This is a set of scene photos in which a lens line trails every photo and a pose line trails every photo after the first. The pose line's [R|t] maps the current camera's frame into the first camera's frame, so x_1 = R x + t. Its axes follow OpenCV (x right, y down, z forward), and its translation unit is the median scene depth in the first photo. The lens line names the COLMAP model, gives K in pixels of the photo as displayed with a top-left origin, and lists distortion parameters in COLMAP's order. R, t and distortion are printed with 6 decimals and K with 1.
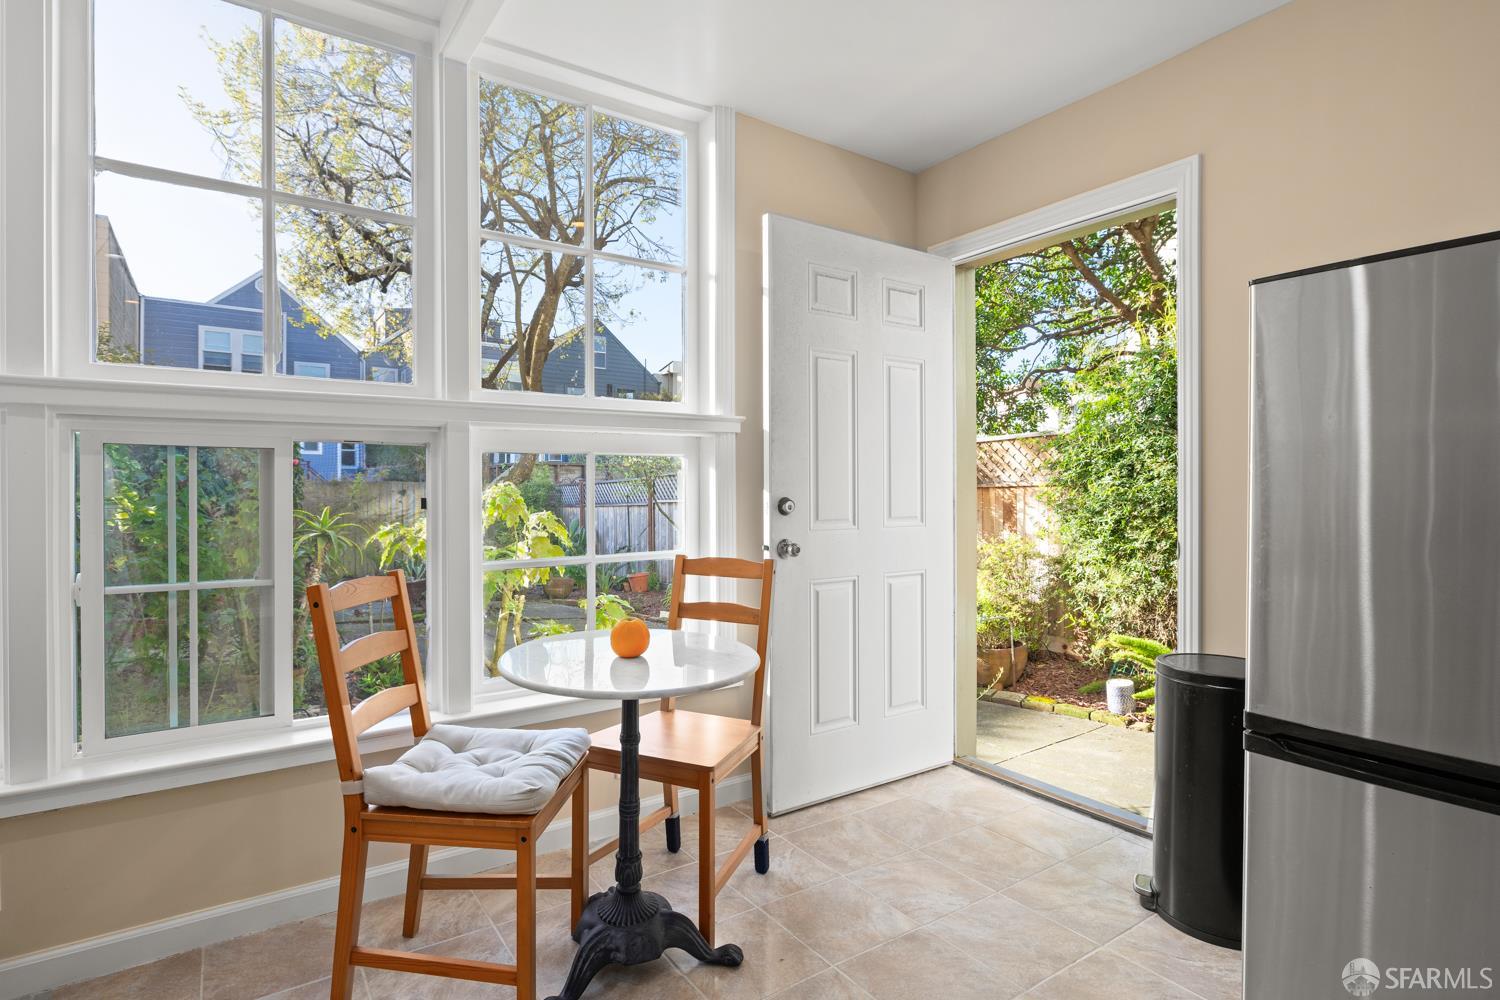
lens RADIAL K [[773.3, 0, 748.2], [0, 773.3, 497.6], [0, 0, 1]] dist [-0.004143, -0.001298]
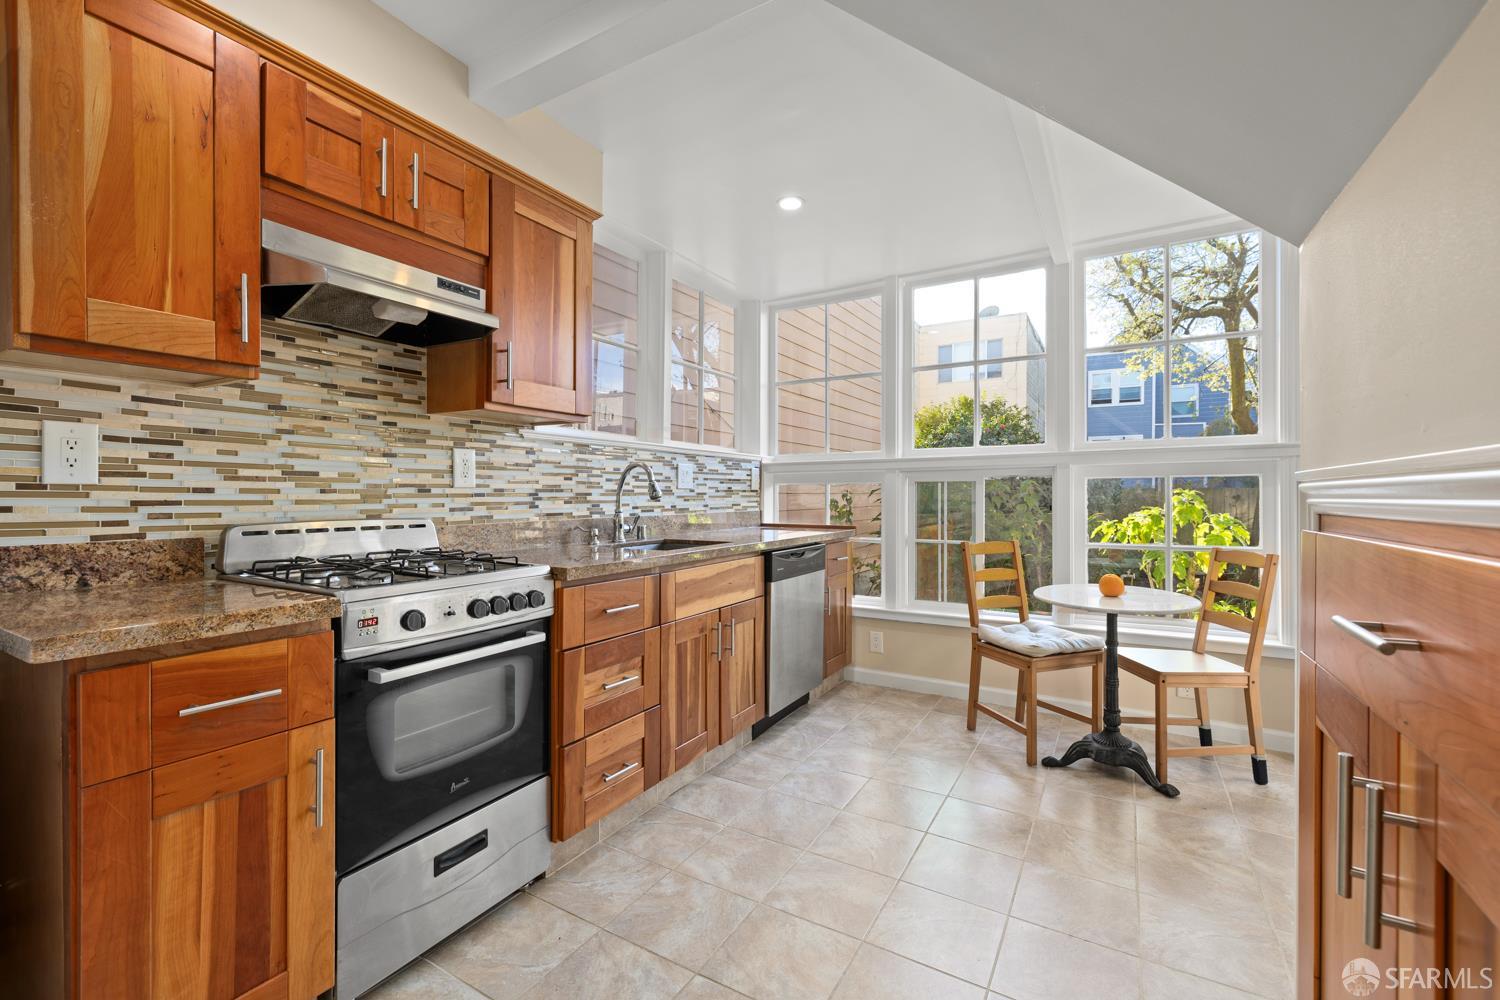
lens RADIAL K [[634.9, 0, 747.0], [0, 634.9, 497.0], [0, 0, 1]] dist [-0.001102, 0.000332]
pose [[0.429895, 0.006650, -0.902854, 0.794316], [-0.008475, 0.999959, 0.003331, -0.022946], [0.902839, 0.006220, 0.429934, -0.385655]]
